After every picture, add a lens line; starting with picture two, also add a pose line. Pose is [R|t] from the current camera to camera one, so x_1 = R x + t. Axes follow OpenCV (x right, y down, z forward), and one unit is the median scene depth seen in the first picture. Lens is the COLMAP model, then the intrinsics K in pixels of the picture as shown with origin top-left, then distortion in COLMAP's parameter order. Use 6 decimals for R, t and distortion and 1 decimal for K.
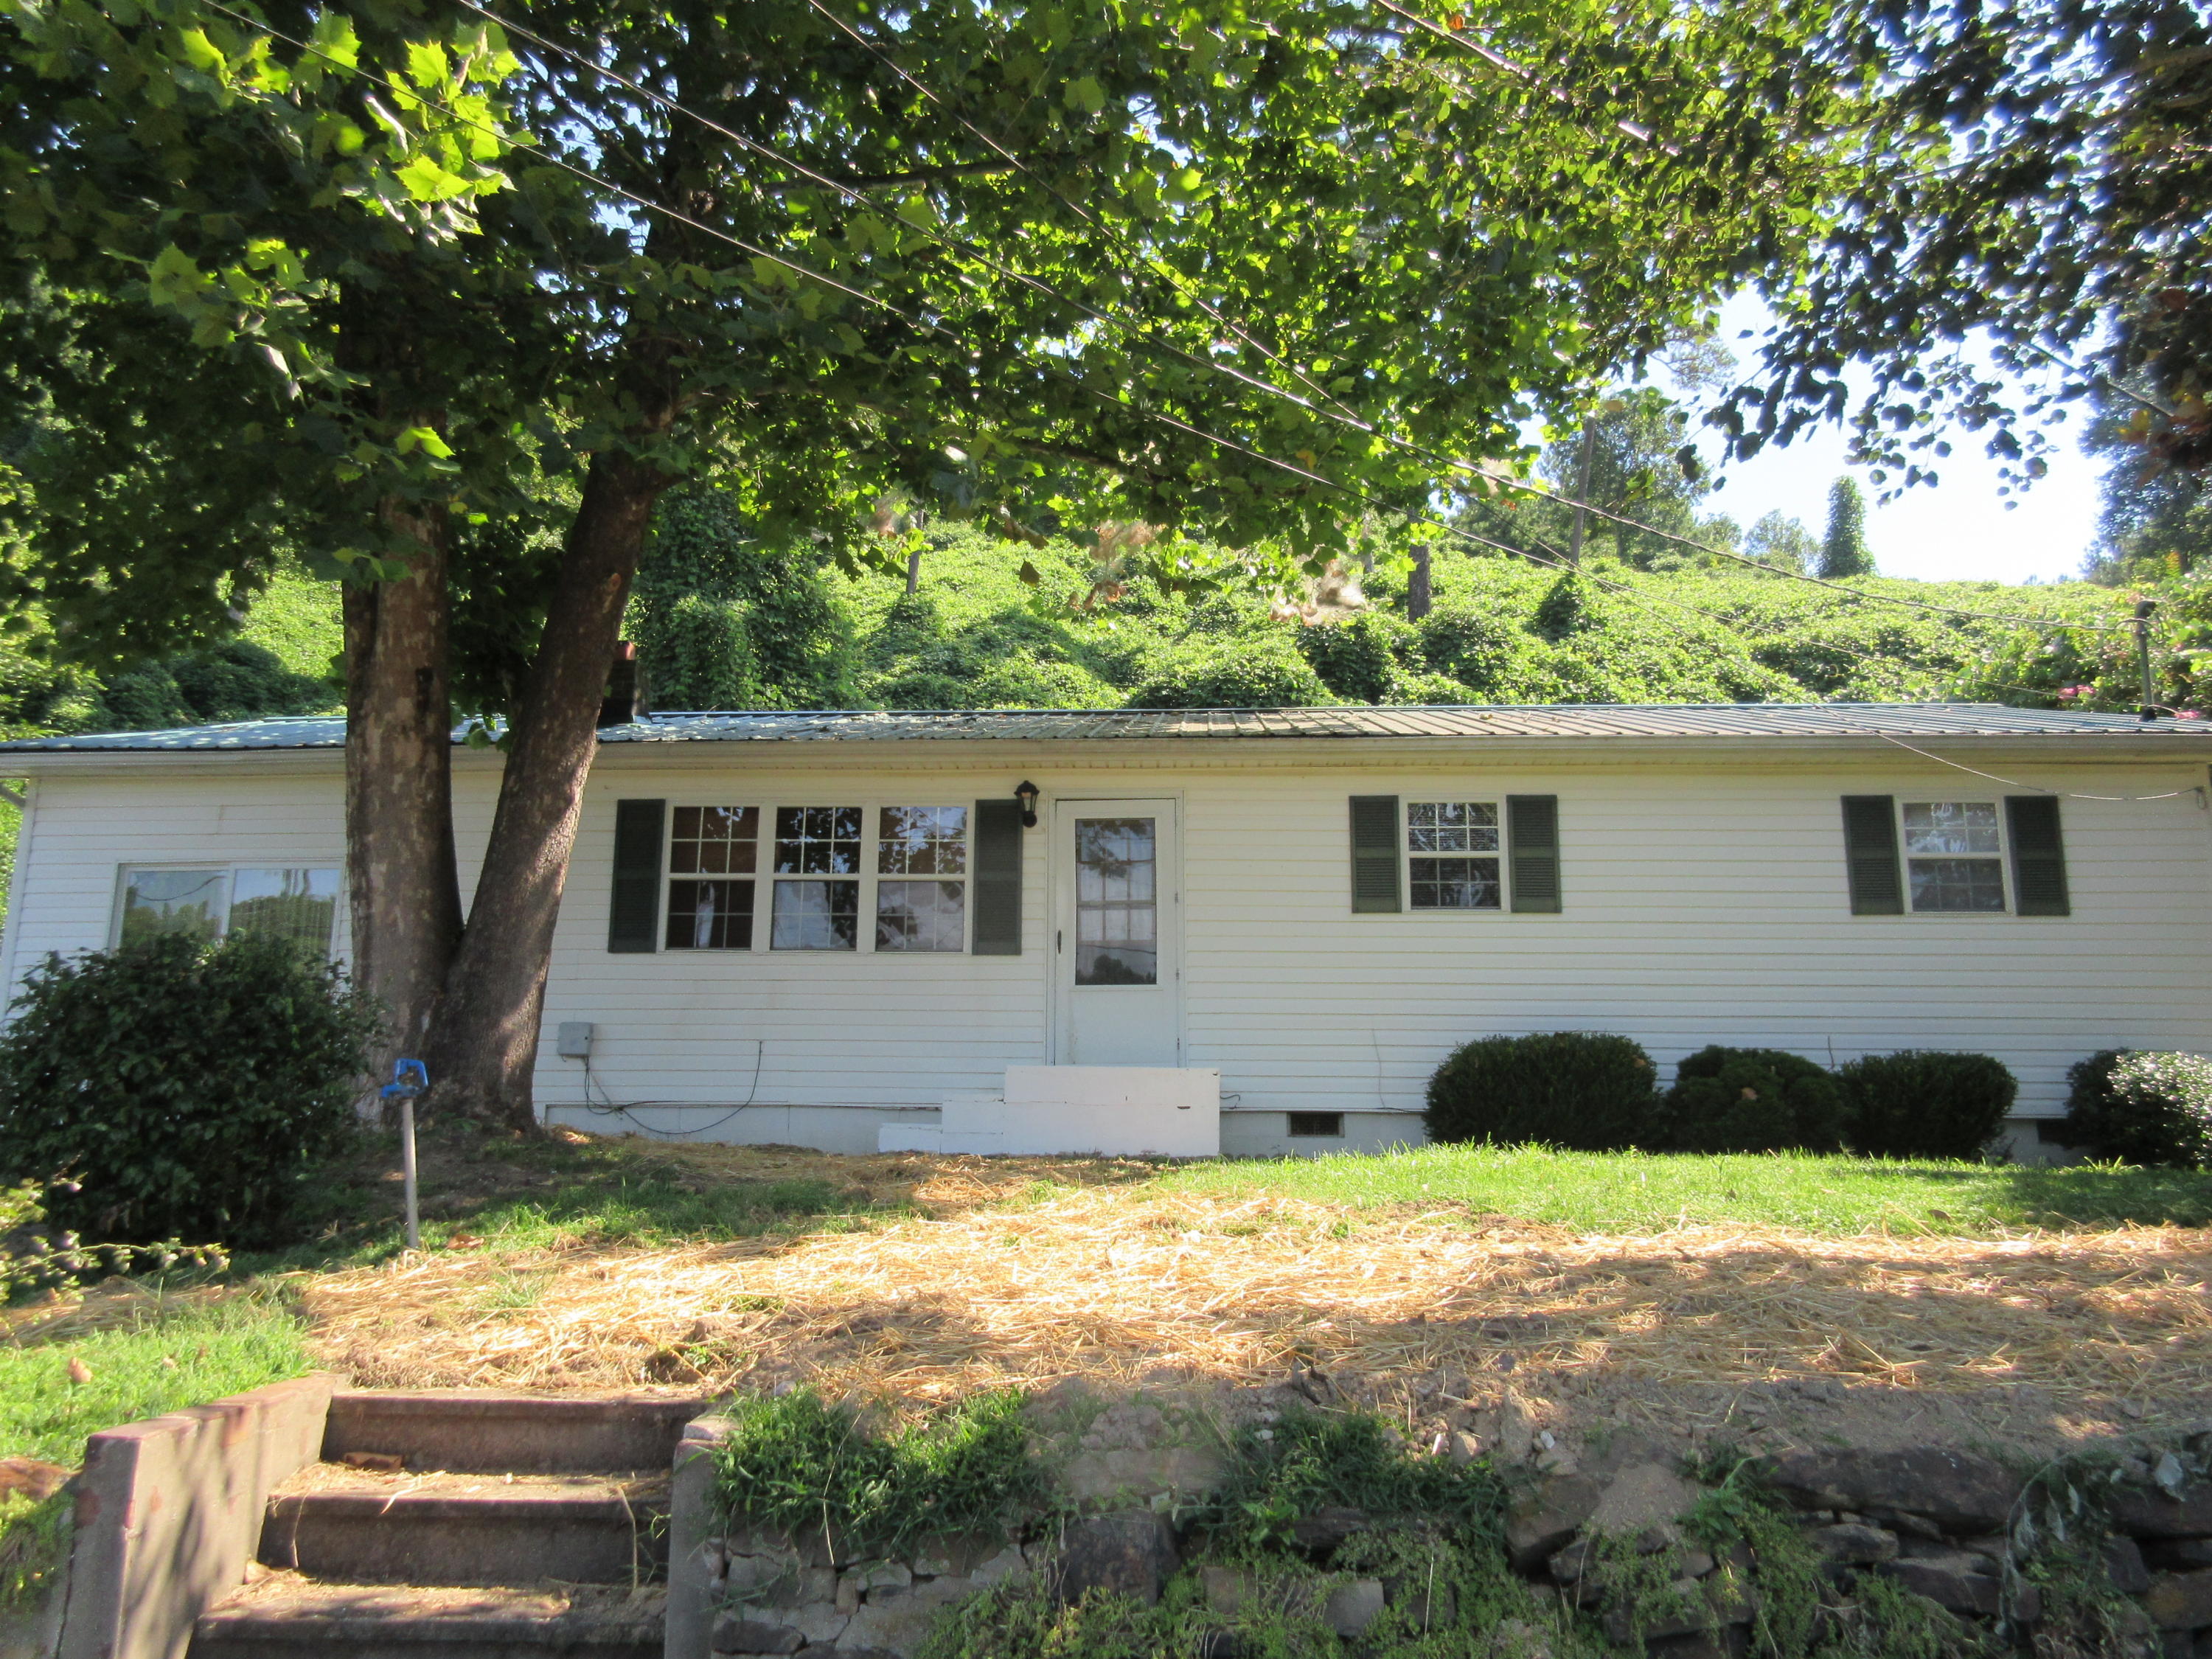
lens RADIAL K [[1658.6, 0, 1106.0], [0, 1658.6, 829.5], [0, 0, 1]] dist [0.006075, -0.005734]
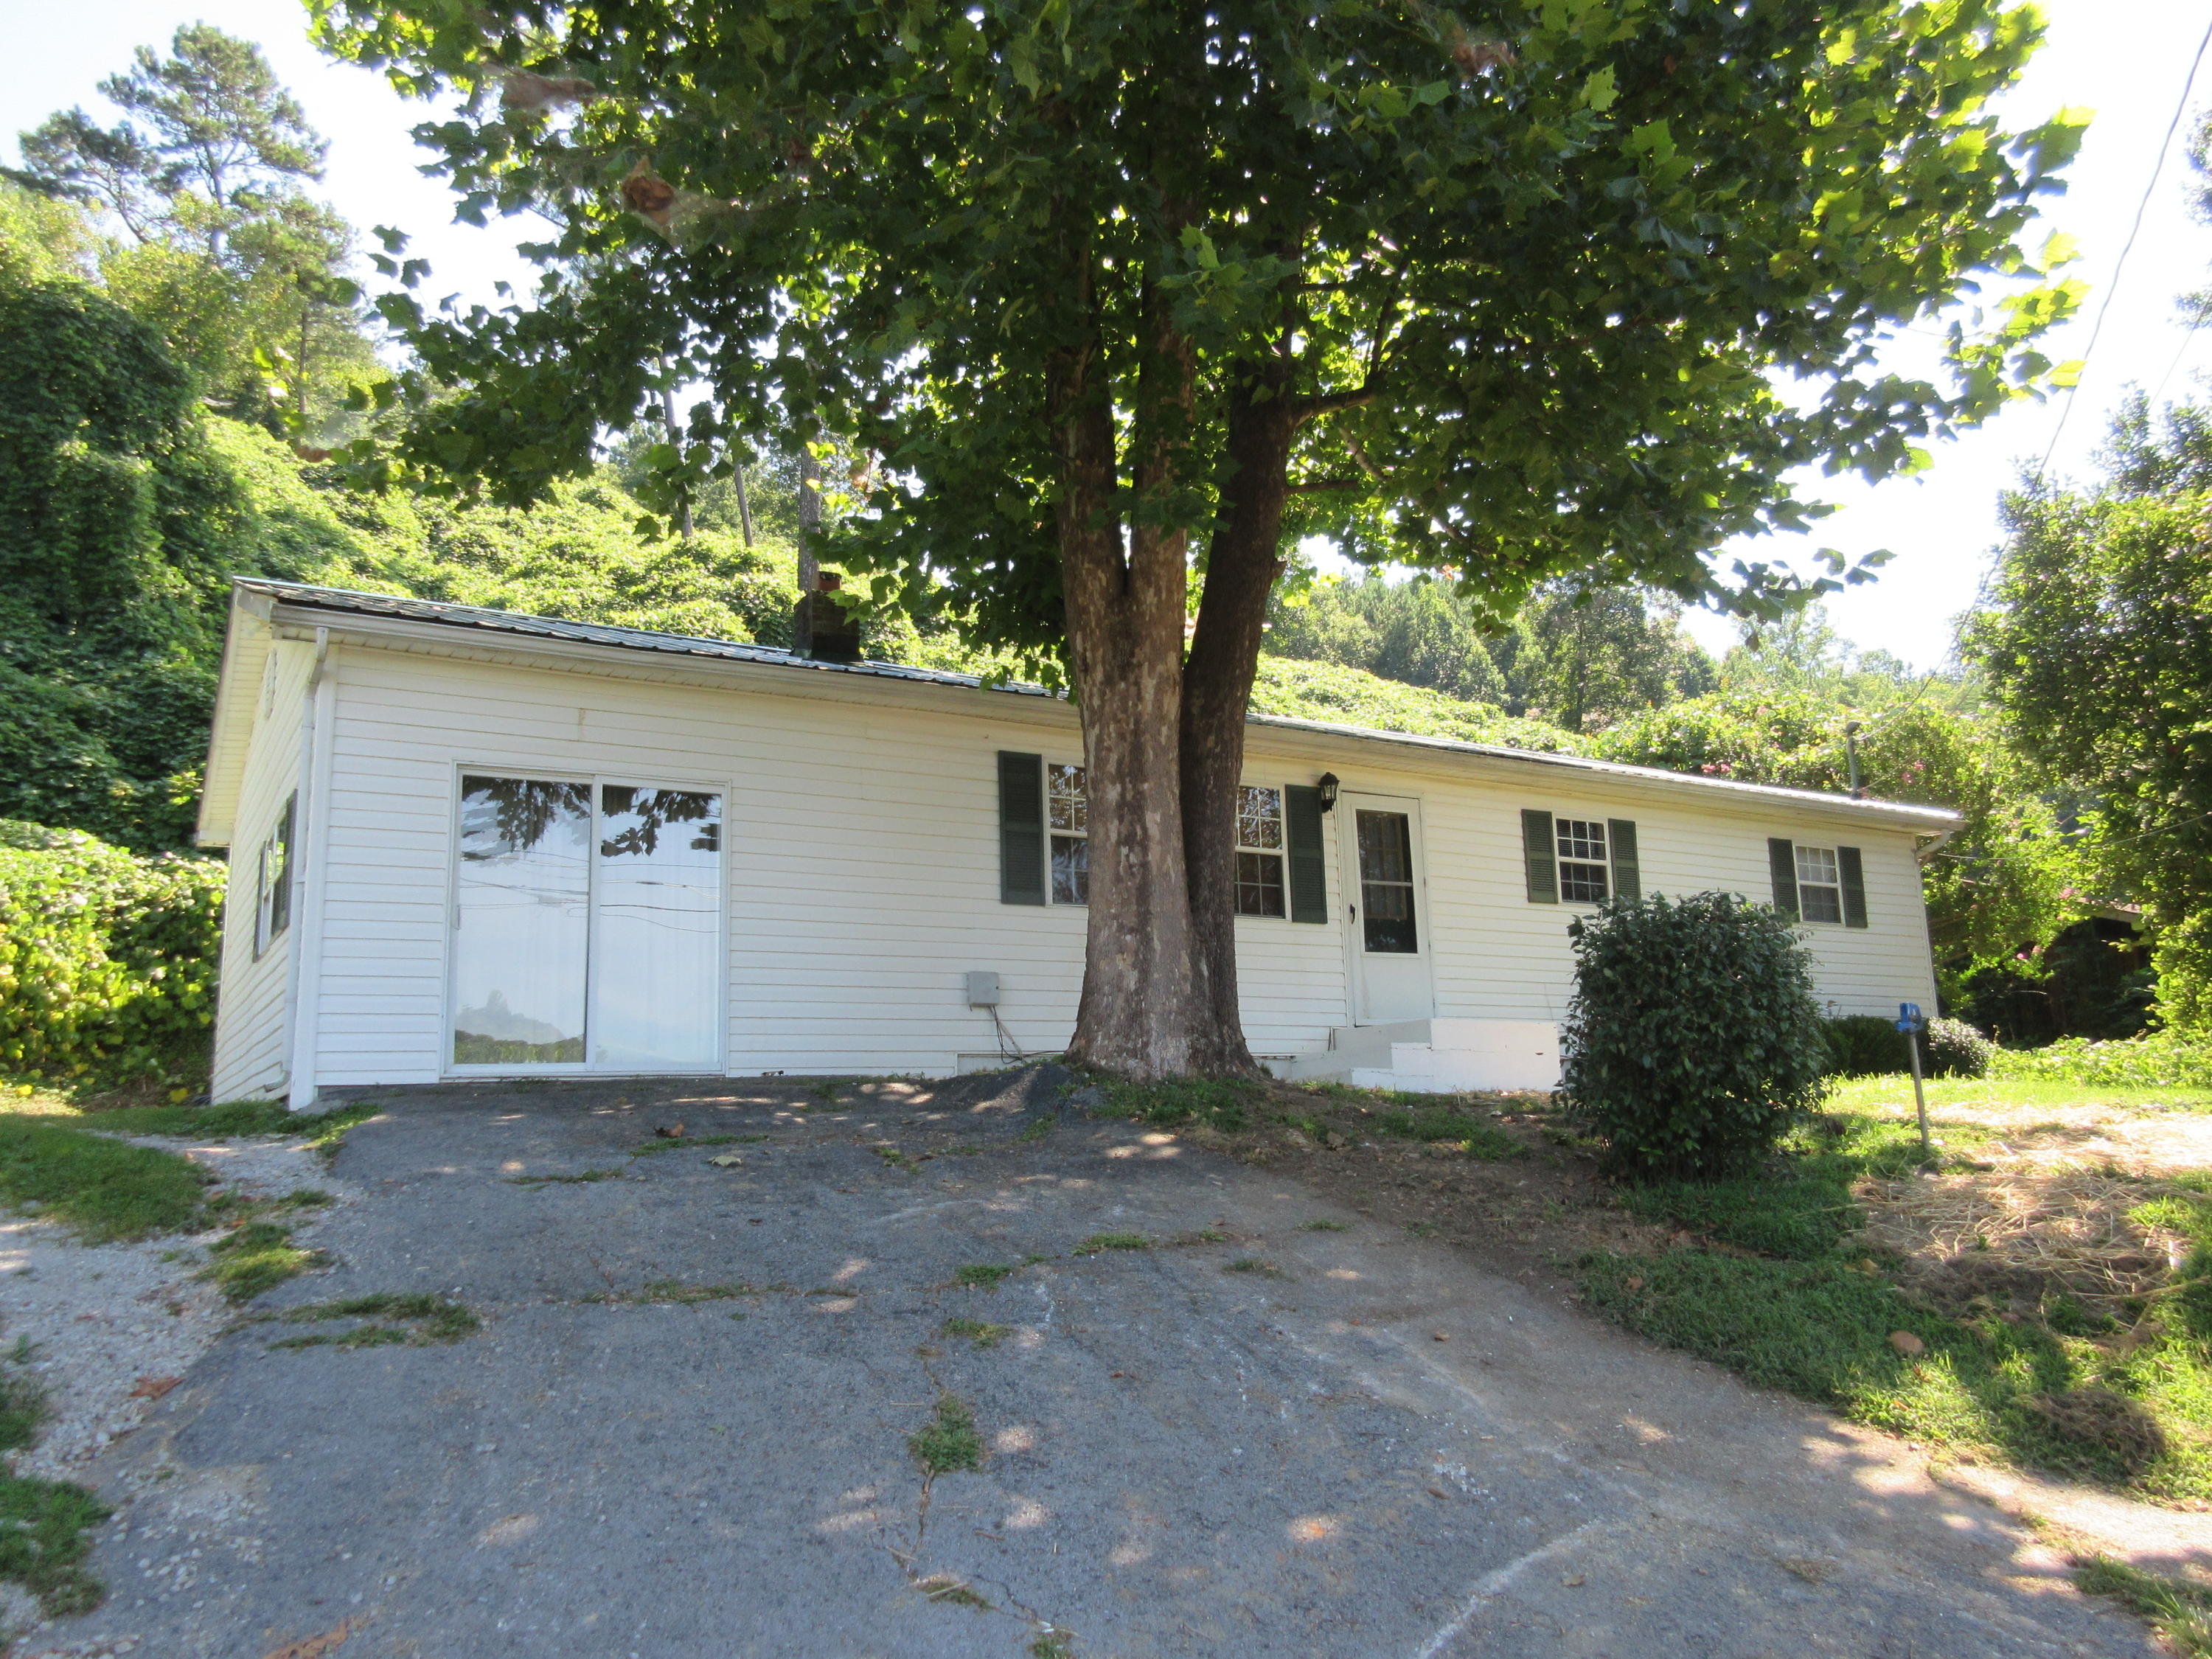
lens RADIAL K [[1658.6, 0, 1106.0], [0, 1658.6, 829.5], [0, 0, 1]] dist [0.006075, -0.005734]
pose [[0.822892, 0.075508, 0.563159, -0.889309], [-0.085317, 0.996314, -0.008919, 0.036547], [-0.561756, -0.040708, 0.826301, 0.151364]]
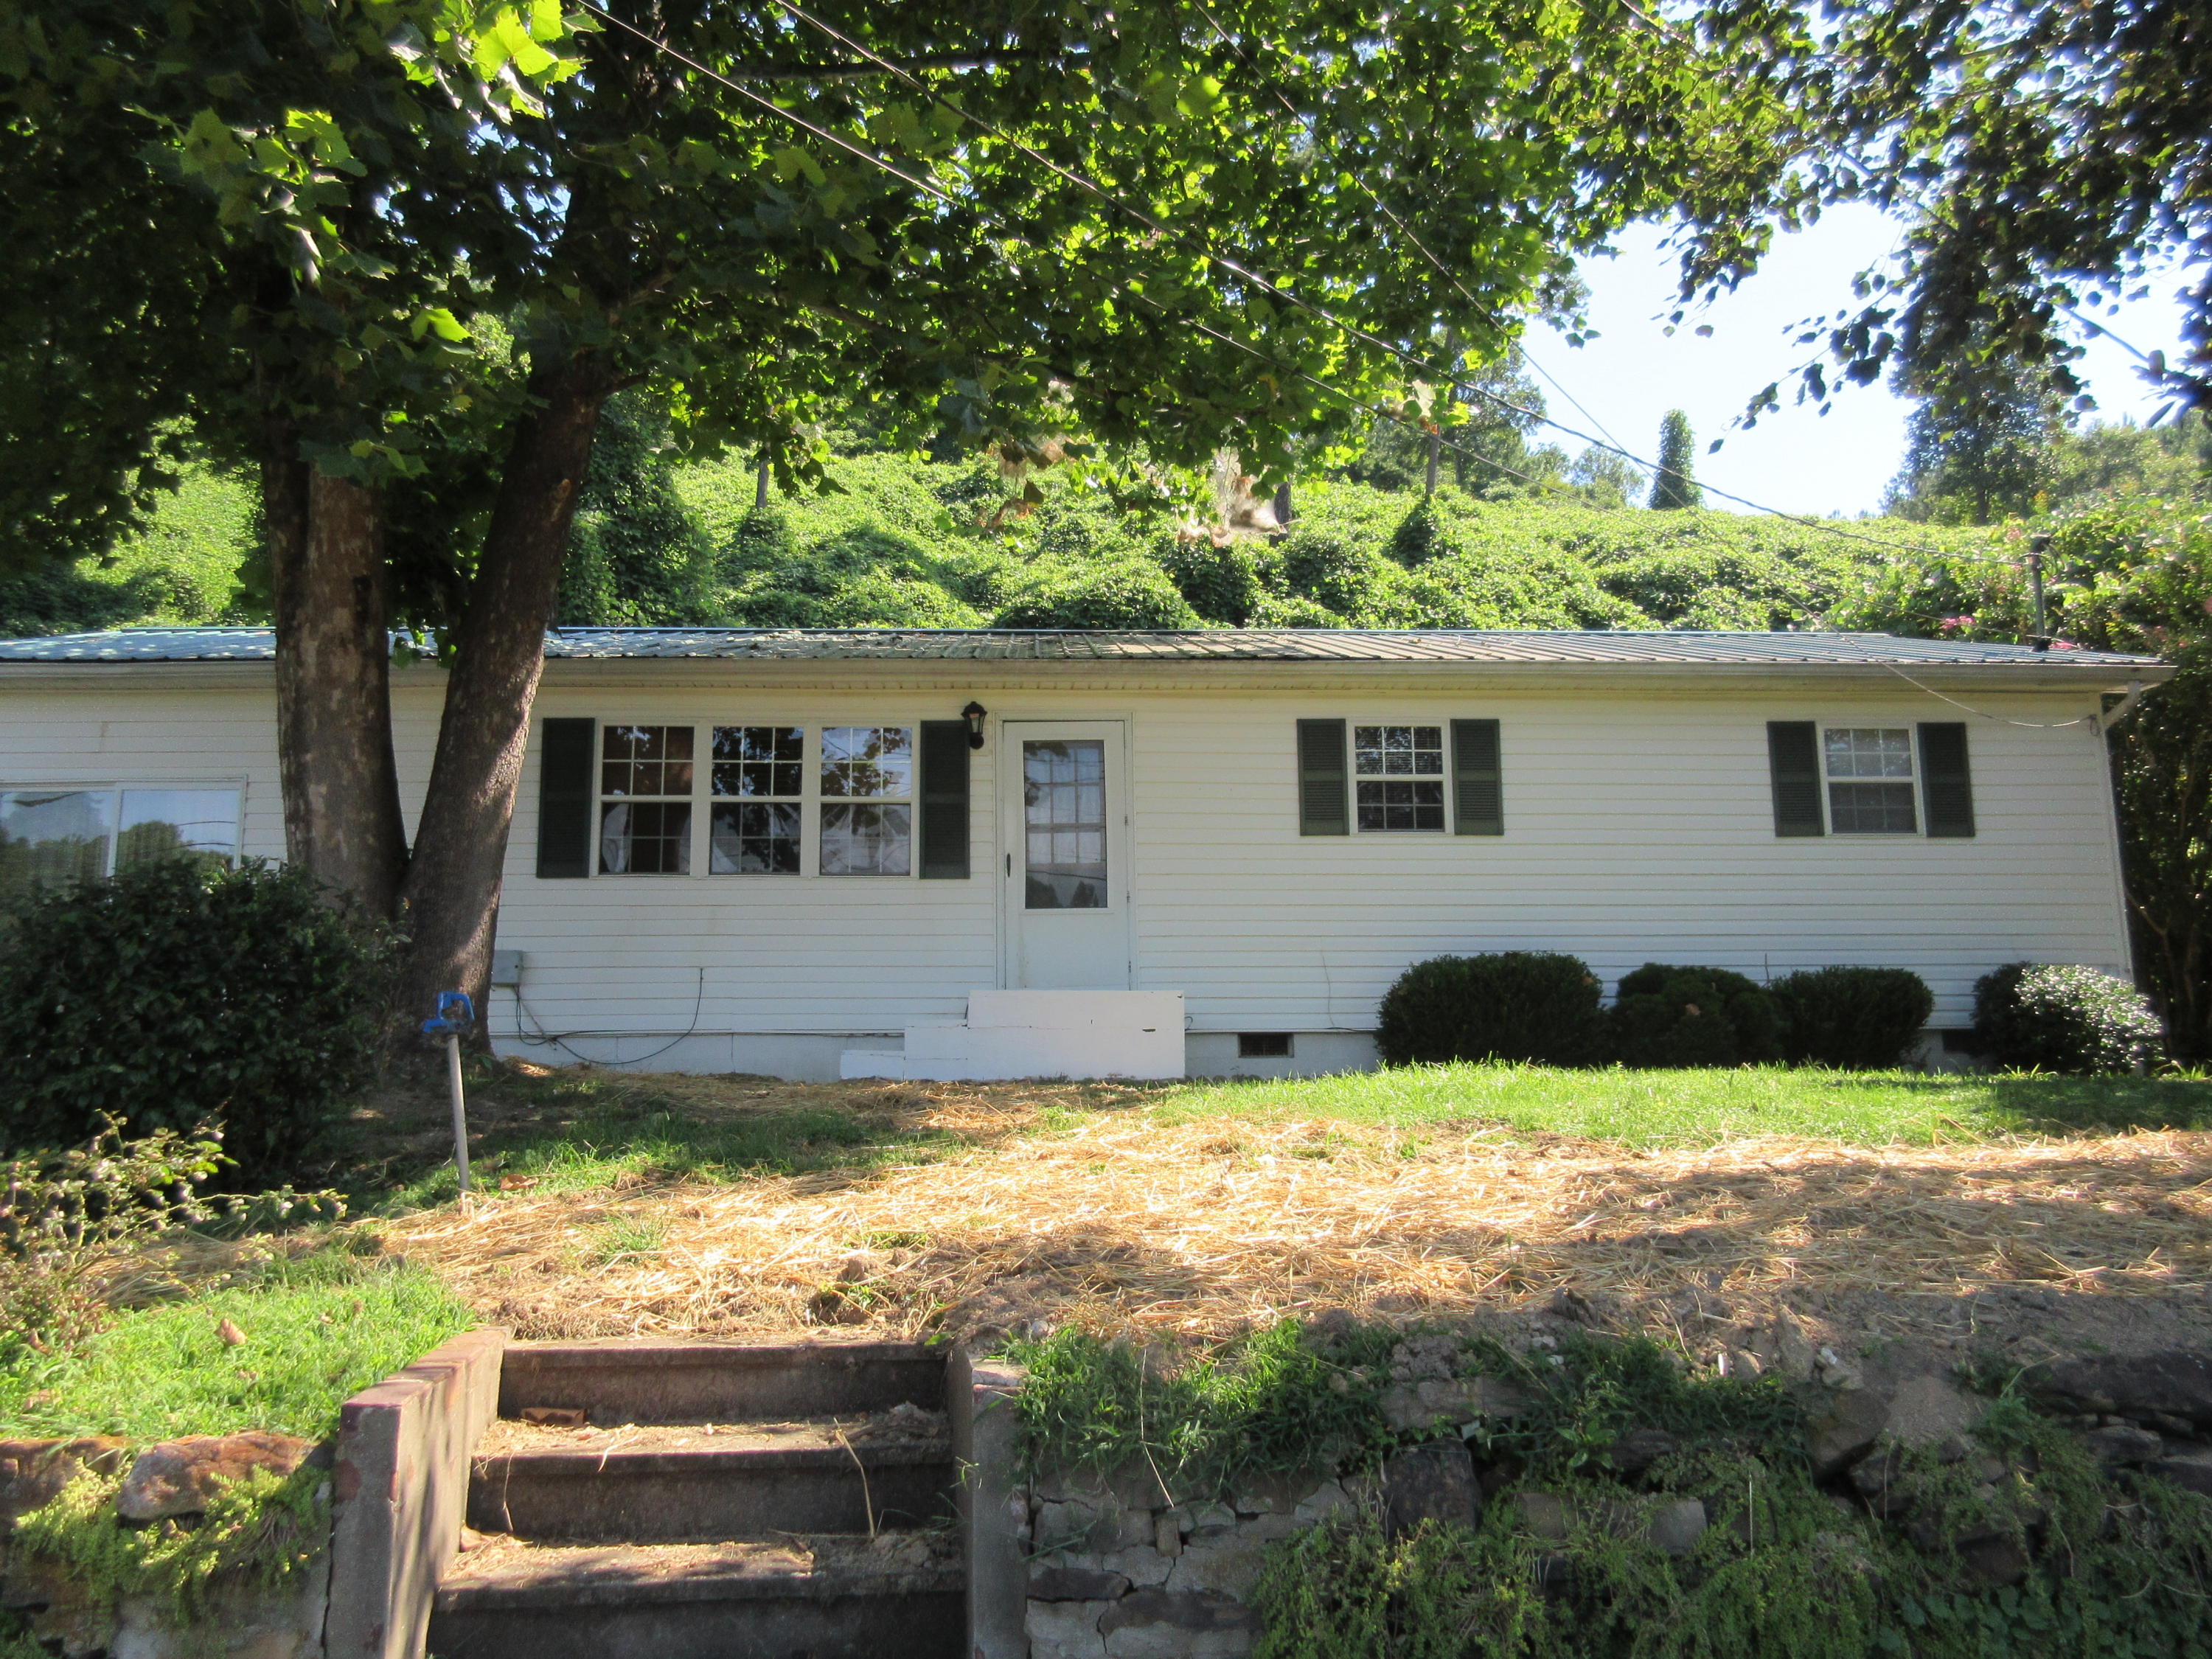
lens RADIAL K [[1658.6, 0, 1106.0], [0, 1658.6, 829.5], [0, 0, 1]] dist [0.006075, -0.005734]
pose [[0.994683, -0.001047, 0.102979, -0.077615], [-0.003811, 0.998889, 0.046965, -0.000068], [-0.102913, -0.047108, 0.993574, 0.014204]]
